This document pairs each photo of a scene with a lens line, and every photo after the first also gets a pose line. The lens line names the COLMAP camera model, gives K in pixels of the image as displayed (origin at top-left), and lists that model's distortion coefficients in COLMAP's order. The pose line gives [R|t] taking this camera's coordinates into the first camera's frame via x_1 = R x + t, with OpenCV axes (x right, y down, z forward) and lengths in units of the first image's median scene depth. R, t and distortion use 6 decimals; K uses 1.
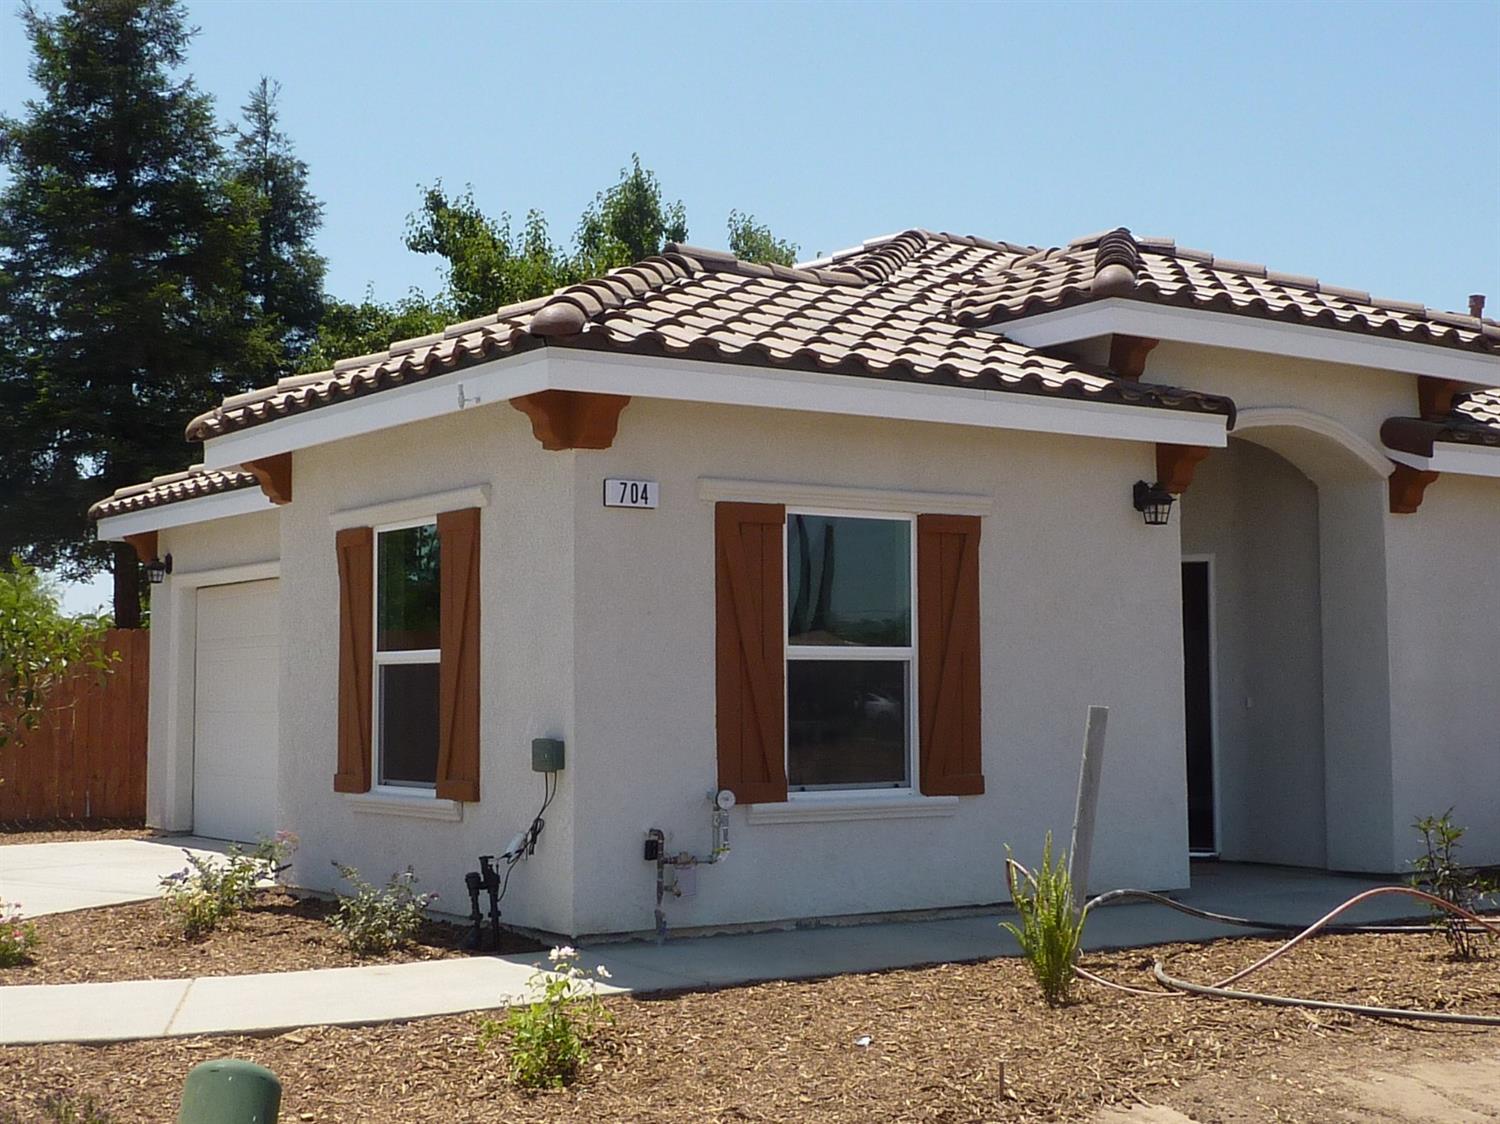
lens RADIAL K [[2127.6, 0, 735.5], [0, 2127.6, 553.8], [0, 0, 1]] dist [0.003728, 0.000000]
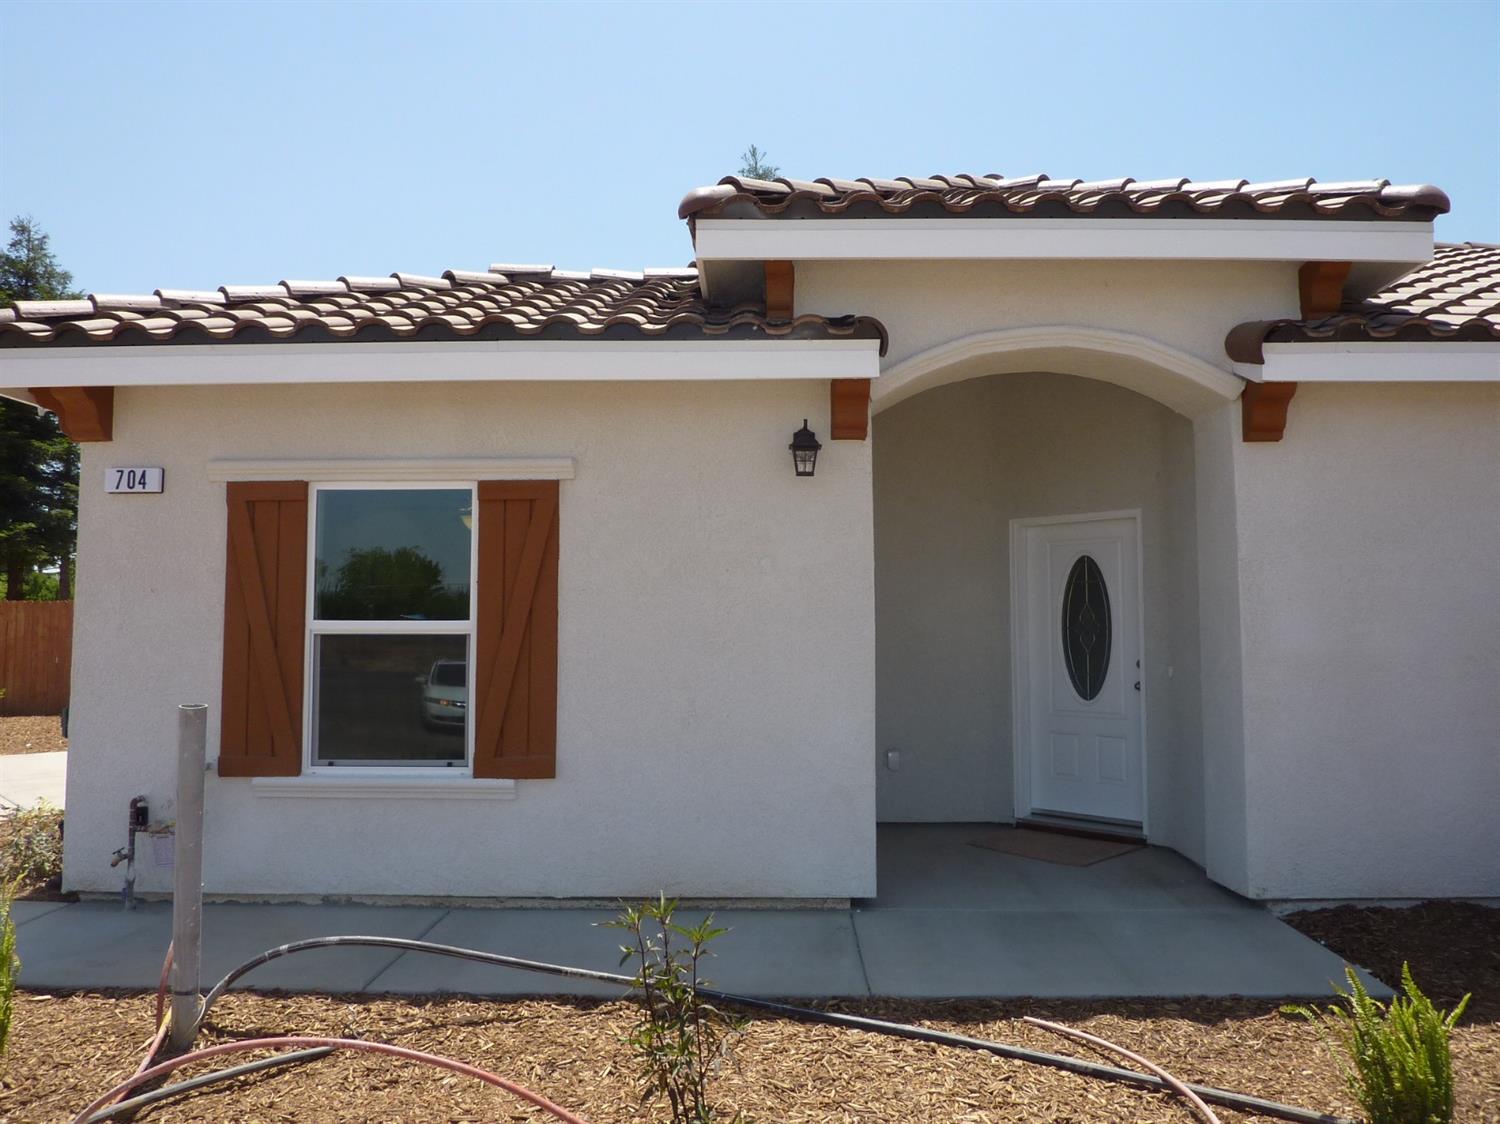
lens RADIAL K [[1124.4, 0, 751.5], [0, 1124.4, 556.1], [0, 0, 1]] dist [-0.034169, 0.007690]
pose [[0.810369, -0.036479, -0.584783, 0.444514], [0.037135, 0.999251, -0.010874, 0.023140], [0.584741, -0.012904, 0.811117, 0.613269]]
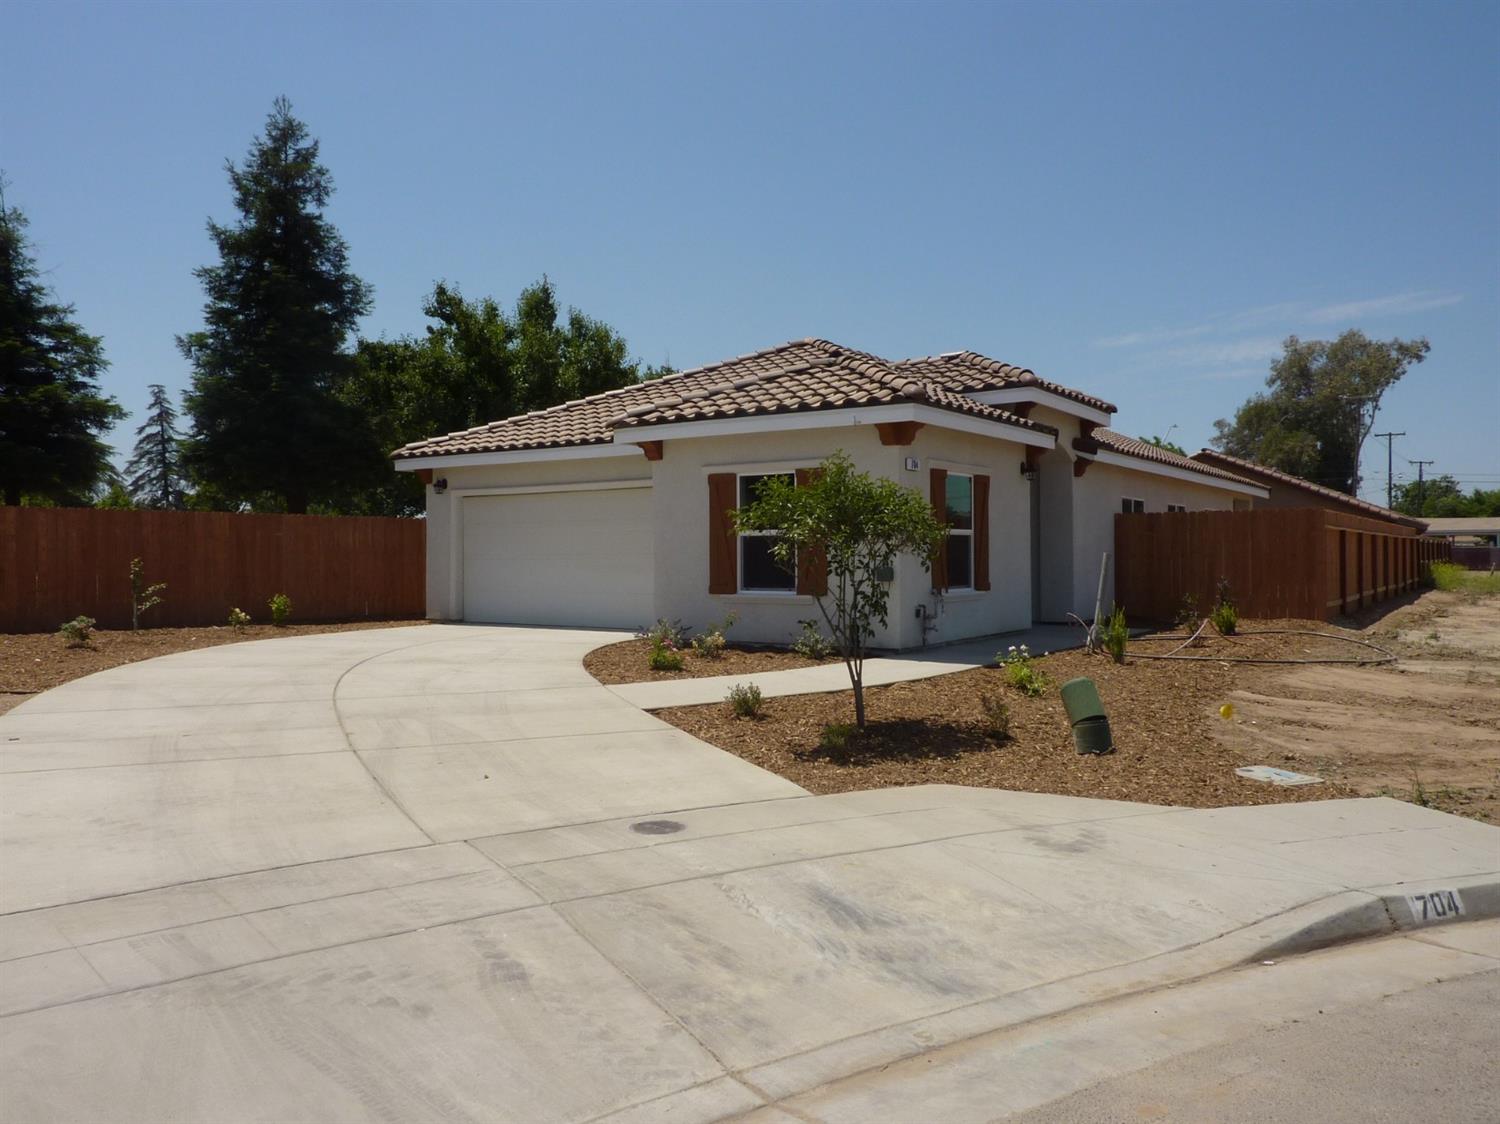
lens RADIAL K [[1124.4, 0, 757.1], [0, 1124.4, 557.7], [0, 0, 1]] dist [-0.034169, 0.007690]
pose [[0.933555, -0.000584, 0.358435, -0.550051], [-0.023386, 0.997769, 0.062536, 0.001999], [-0.357671, -0.066763, 0.931458, -0.086475]]
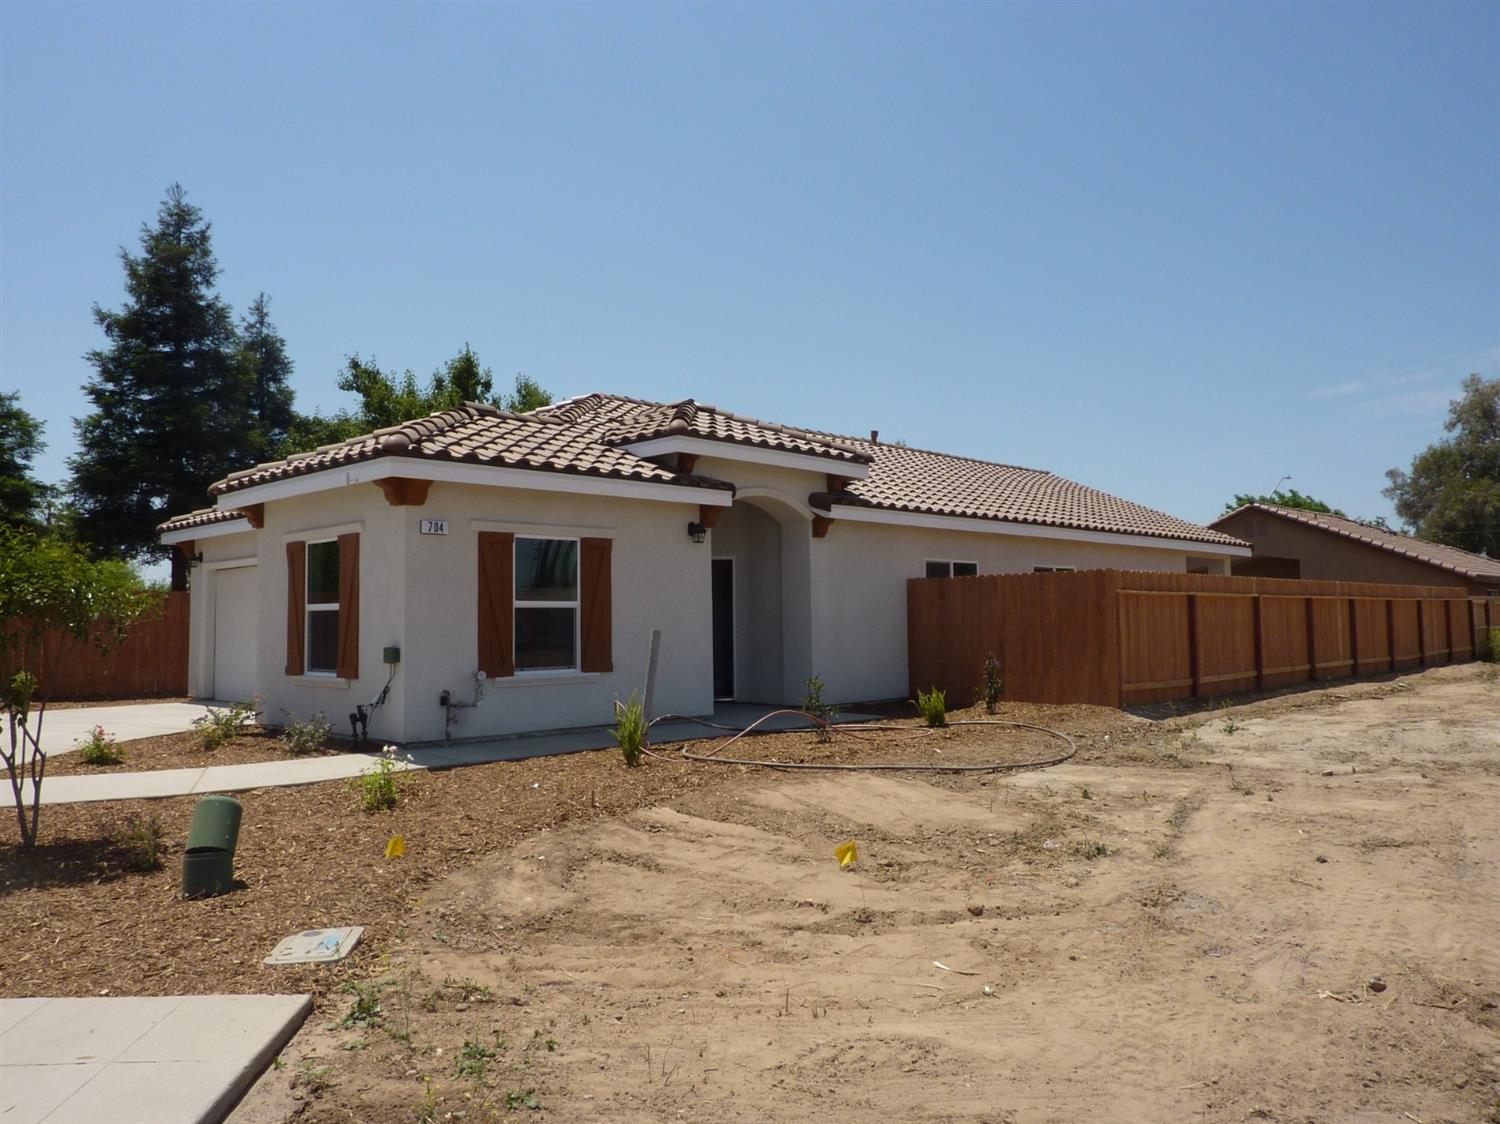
lens RADIAL K [[1124.4, 0, 754.2], [0, 1124.4, 555.6], [0, 0, 1]] dist [-0.034169, 0.007690]
pose [[0.981187, 0.005116, 0.192992, 0.037174], [-0.006181, 0.999969, 0.004917, -0.006901], [-0.192961, -0.006018, 0.981188, -0.100845]]
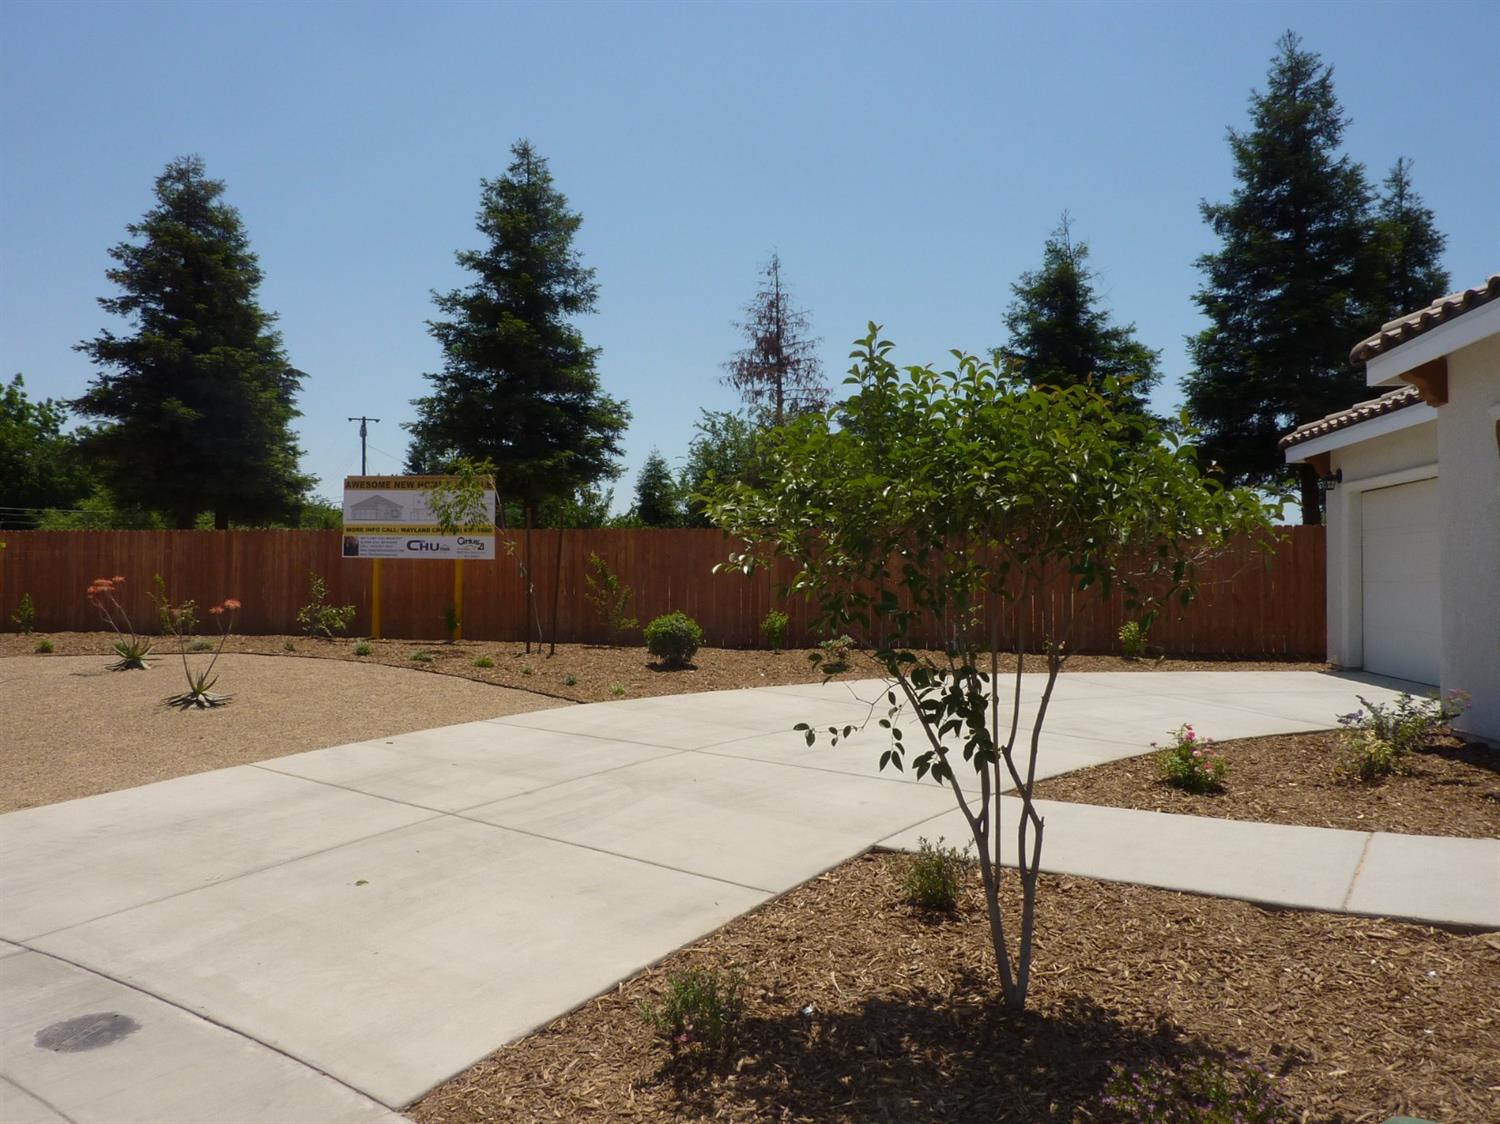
lens RADIAL K [[1124.4, 0, 744.9], [0, 1124.4, 557.9], [0, 0, 1]] dist [-0.034169, 0.007690]
pose [[0.730234, -0.008107, -0.683149, -0.079720], [0.044200, 0.998395, 0.035399, 0.023233], [0.681765, -0.056045, 0.729421, 0.301683]]
